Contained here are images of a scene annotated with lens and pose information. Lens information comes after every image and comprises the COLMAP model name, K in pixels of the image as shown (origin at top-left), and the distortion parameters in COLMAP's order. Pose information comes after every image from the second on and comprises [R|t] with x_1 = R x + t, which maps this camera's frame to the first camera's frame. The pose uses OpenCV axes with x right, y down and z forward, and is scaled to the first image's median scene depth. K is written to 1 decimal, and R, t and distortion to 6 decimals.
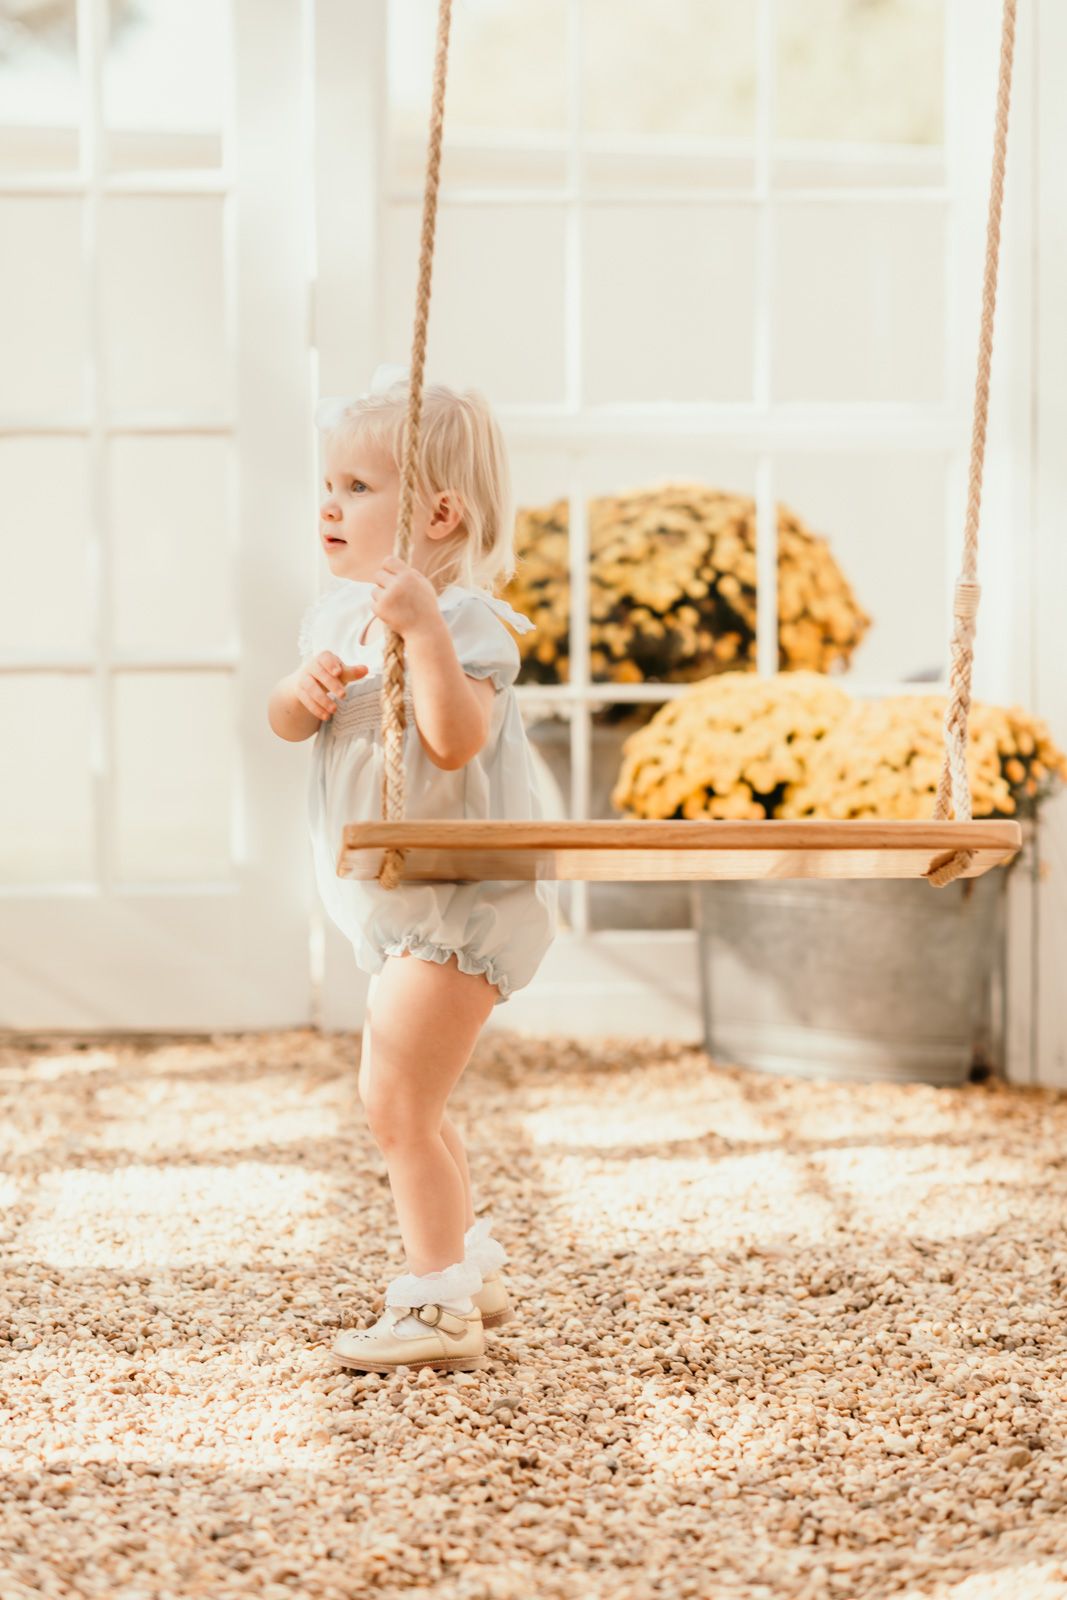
lens RADIAL K [[4070.6, 0, 528.4], [0, 4070.6, 793.2], [0, 0, 1]] dist [-0.020145, 0.000000]
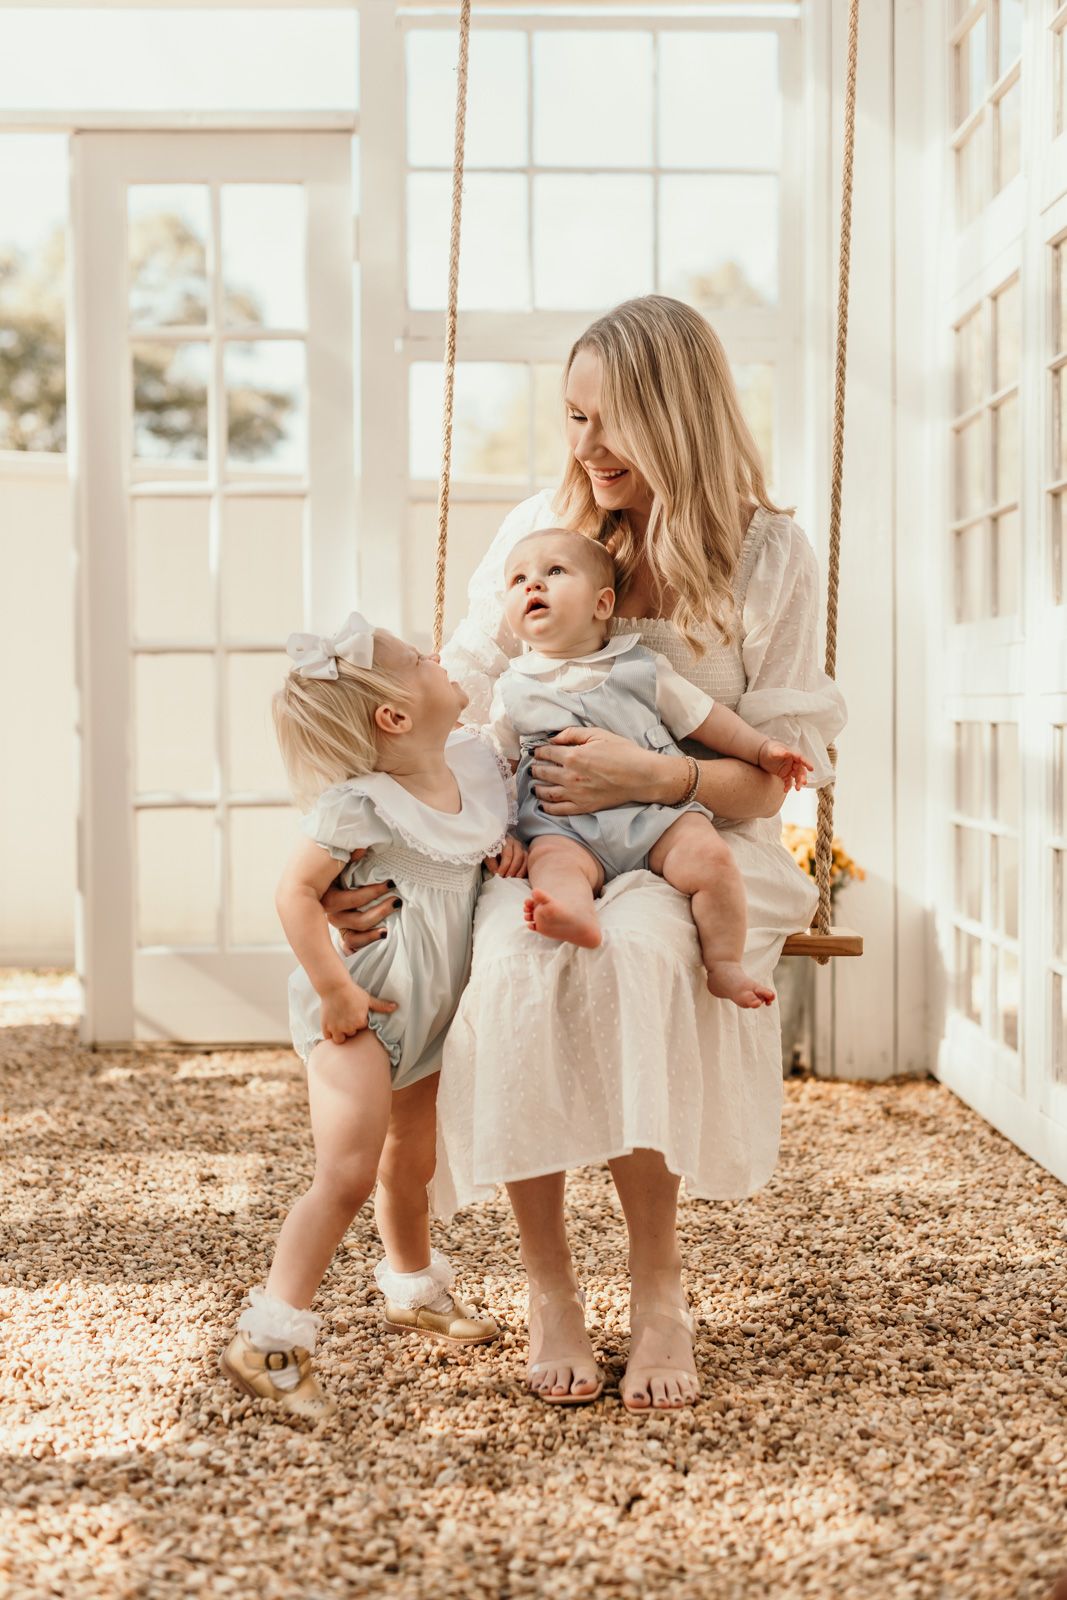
lens RADIAL K [[2436.5, 0, 527.1], [0, 2436.5, 794.2], [0, 0, 1]] dist [0.002364, 0.000000]
pose [[0.999995, -0.000890, 0.003130, 0.009778], [0.001027, 0.999033, -0.043965, 0.008166], [-0.003088, 0.043968, 0.999028, 0.119343]]
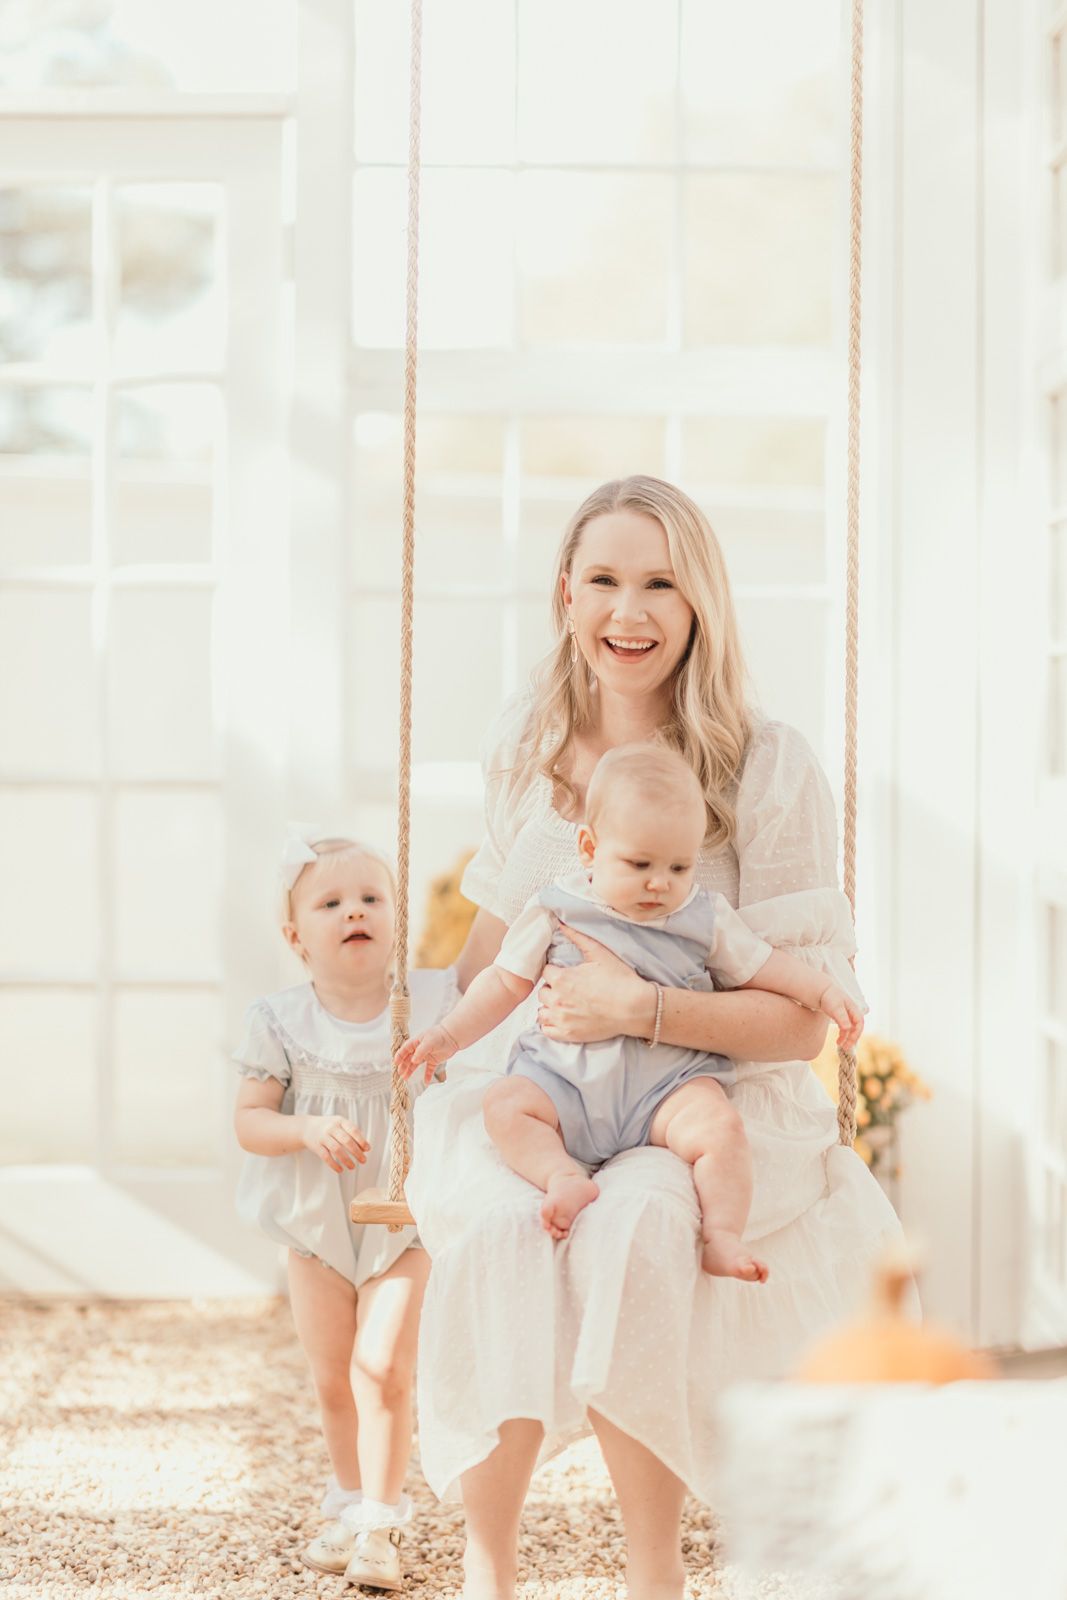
lens RADIAL K [[4070.6, 0, 542.2], [0, 4070.6, 812.8], [0, 0, 1]] dist [-0.020145, 0.000000]
pose [[0.999829, 0.011793, -0.014234, 0.052235], [-0.012405, 0.998969, -0.043664, -0.042700], [0.013705, 0.043833, 0.998945, -0.240719]]
